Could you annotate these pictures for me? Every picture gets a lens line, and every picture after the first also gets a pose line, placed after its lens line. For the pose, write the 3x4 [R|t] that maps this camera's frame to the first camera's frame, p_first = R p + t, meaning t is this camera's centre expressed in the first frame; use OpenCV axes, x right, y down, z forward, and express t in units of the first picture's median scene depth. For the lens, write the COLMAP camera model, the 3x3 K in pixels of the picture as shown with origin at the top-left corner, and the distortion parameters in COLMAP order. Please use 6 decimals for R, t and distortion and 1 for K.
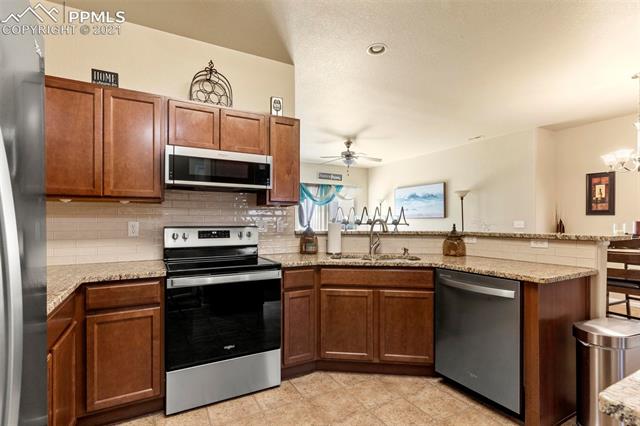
lens RADIAL K [[298.8, 0, 314.7], [0, 298.8, 221.5], [0, 0, 1]] dist [-0.001600, -0.000171]
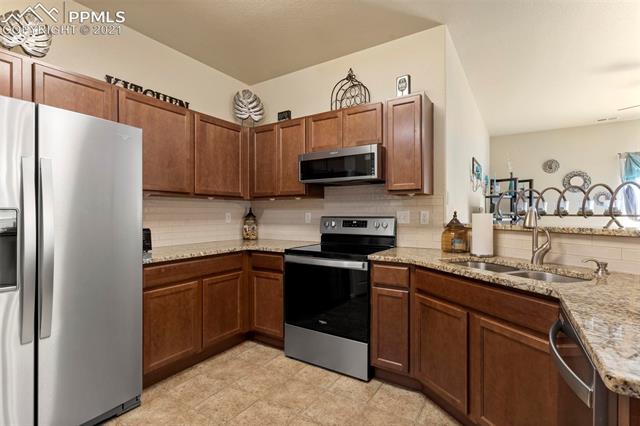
lens RADIAL K [[309.8, 0, 321.2], [0, 309.8, 212.0], [0, 0, 1]] dist [-0.000076, 0.000081]
pose [[0.485158, -0.005793, -0.874407, 0.654863], [0.002879, 0.999983, -0.005028, 0.004954], [0.874422, -0.000078, 0.485167, 0.366707]]
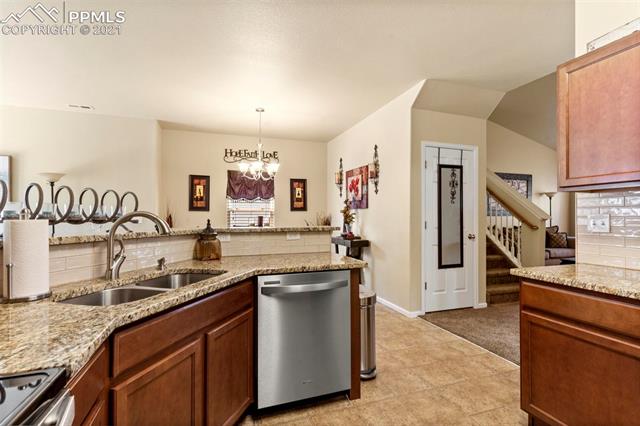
lens RADIAL K [[309.8, 0, 321.2], [0, 309.8, 212.0], [0, 0, 1]] dist [-0.000076, 0.000081]
pose [[0.142736, 0.014065, 0.989661, -0.356051], [0.001833, 0.999894, -0.014475, 0.000593], [-0.989759, 0.003880, 0.142695, 0.684665]]
